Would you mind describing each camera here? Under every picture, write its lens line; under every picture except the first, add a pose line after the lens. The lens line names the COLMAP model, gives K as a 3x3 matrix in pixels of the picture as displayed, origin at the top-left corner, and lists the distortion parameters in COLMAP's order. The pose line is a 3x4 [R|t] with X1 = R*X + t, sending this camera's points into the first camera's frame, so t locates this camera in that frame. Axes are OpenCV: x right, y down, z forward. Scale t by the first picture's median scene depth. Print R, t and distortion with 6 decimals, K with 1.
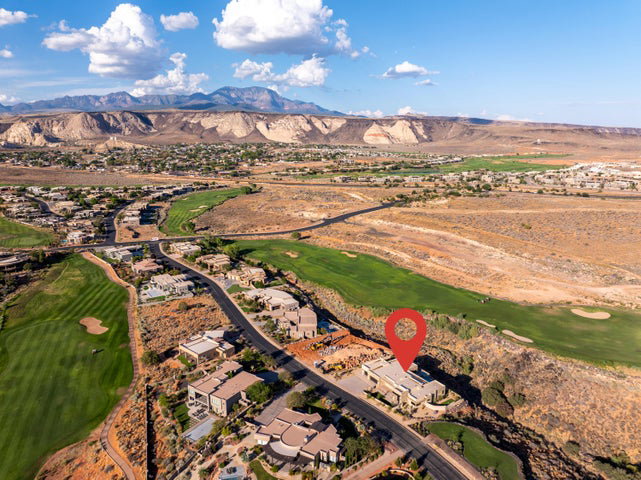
lens RADIAL K [[453.2, 0, 321.0], [0, 453.2, 240.3], [0, 0, 1]] dist [-0.031533, -0.002113]
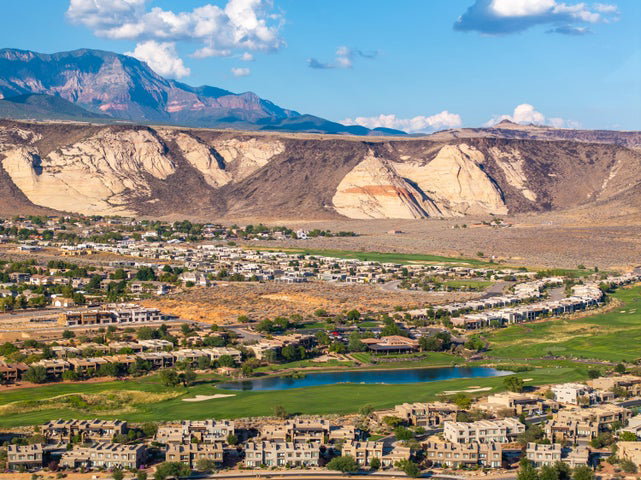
lens RADIAL K [[1308.8, 0, 319.8], [0, 1308.8, 240.2], [0, 0, 1]] dist [-0.092743, 0.000000]
pose [[0.999580, -0.004010, 0.028687, 0.056053], [0.009176, 0.983202, -0.182290, -0.032625], [-0.027475, 0.182477, 0.982826, 0.112059]]
